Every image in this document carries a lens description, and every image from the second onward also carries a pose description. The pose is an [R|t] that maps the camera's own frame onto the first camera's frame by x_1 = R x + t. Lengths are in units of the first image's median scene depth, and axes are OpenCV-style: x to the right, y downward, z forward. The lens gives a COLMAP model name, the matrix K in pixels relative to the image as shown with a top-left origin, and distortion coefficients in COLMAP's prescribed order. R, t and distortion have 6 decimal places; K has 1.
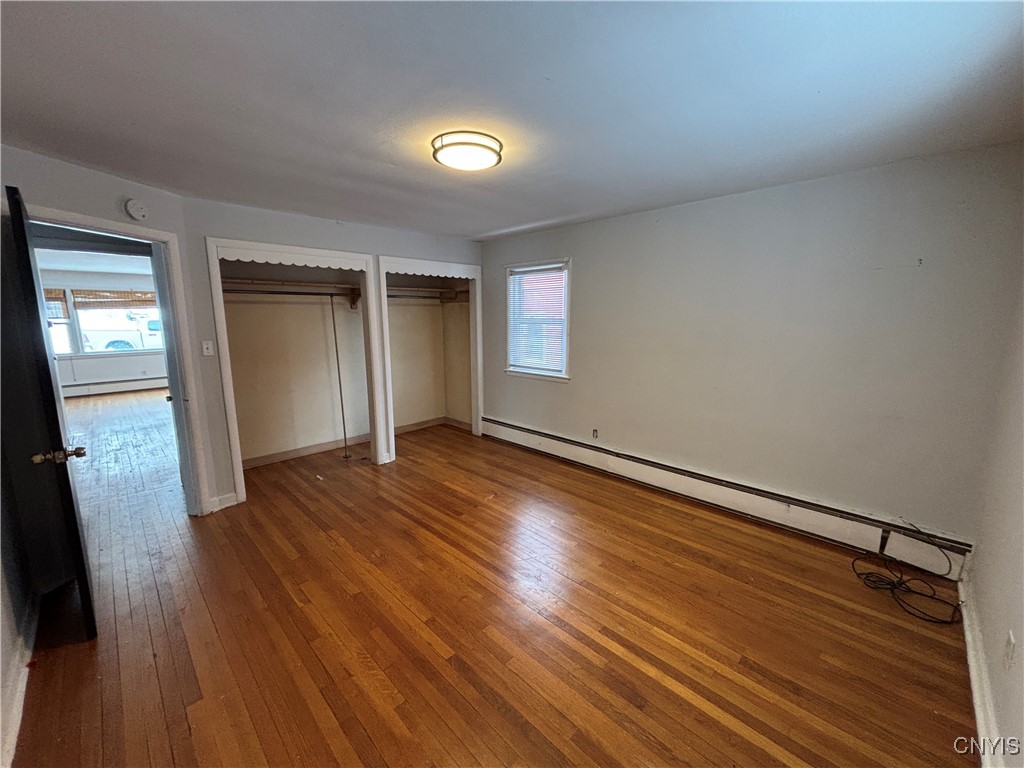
lens RADIAL K [[412.7, 0, 513.0], [0, 412.7, 381.7], [0, 0, 1]] dist [0.001320, 0.000195]
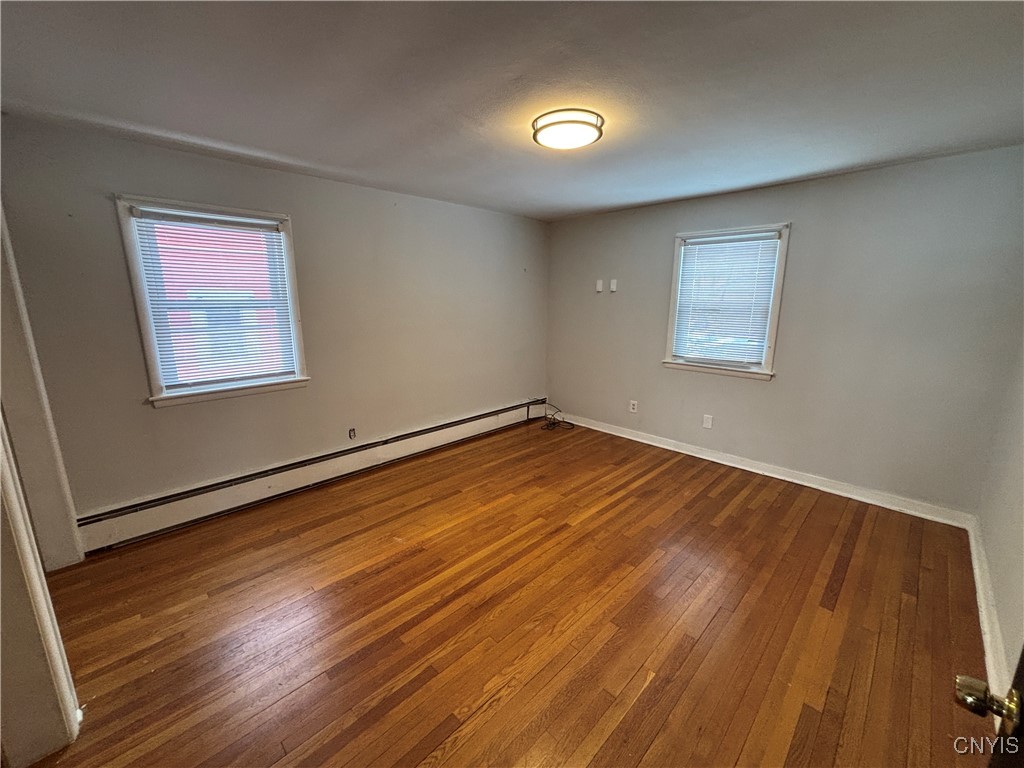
lens RADIAL K [[412.7, 0, 513.0], [0, 412.7, 381.7], [0, 0, 1]] dist [0.001320, 0.000195]
pose [[0.004517, -0.203687, 0.979026, -0.787491], [0.158823, 0.966755, 0.200401, -0.124274], [-0.987297, 0.154587, 0.036717, 0.778851]]
